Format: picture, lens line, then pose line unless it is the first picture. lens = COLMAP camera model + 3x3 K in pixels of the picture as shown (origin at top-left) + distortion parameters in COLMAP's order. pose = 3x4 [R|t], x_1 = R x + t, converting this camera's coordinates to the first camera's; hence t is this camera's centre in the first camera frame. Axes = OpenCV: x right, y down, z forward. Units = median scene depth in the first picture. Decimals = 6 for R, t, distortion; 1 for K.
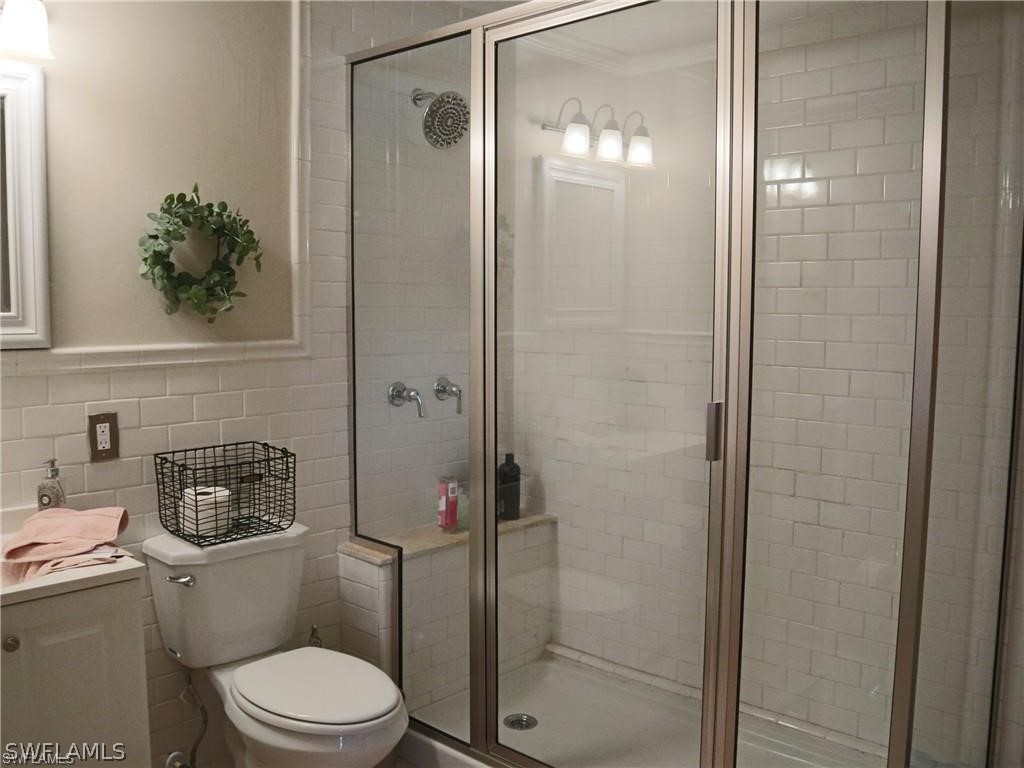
lens RADIAL K [[875.1, 0, 512.3], [0, 875.1, 384.5], [0, 0, 1]] dist [-0.071062, -0.009318]
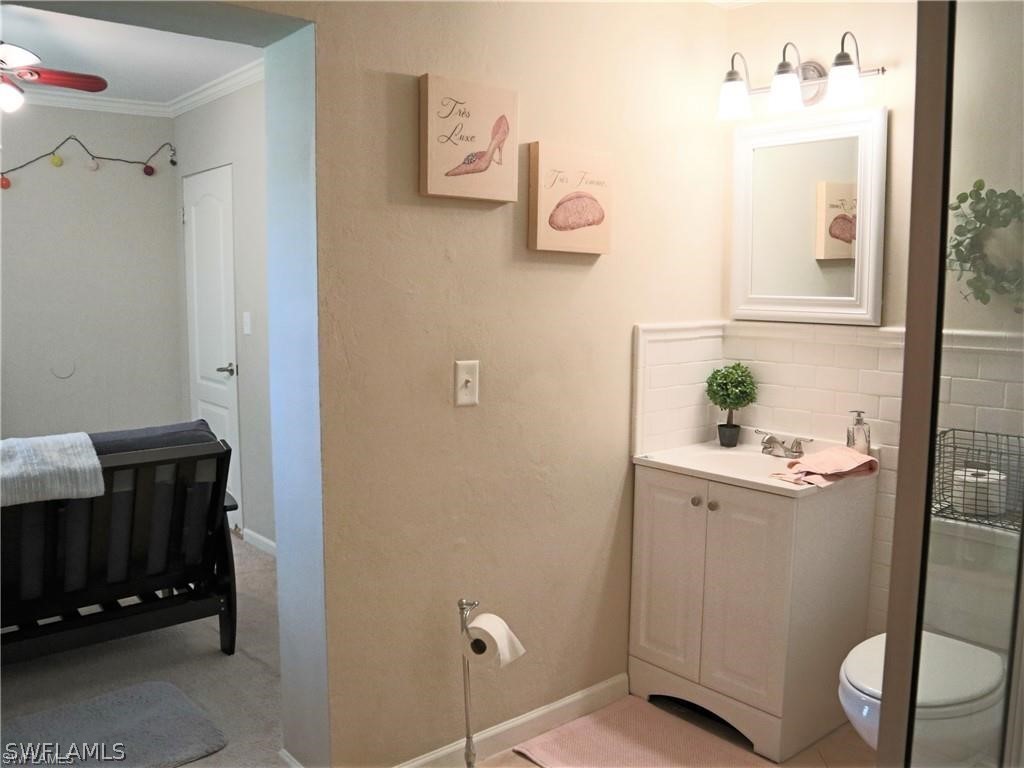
lens RADIAL K [[875.1, 0, 512.1], [0, 875.1, 384.4], [0, 0, 1]] dist [-0.071062, -0.009318]
pose [[-0.112562, 0.110470, -0.987485, 0.799540], [-0.090086, 0.988573, 0.120861, -0.063015], [0.989553, 0.102563, -0.101324, 0.592974]]
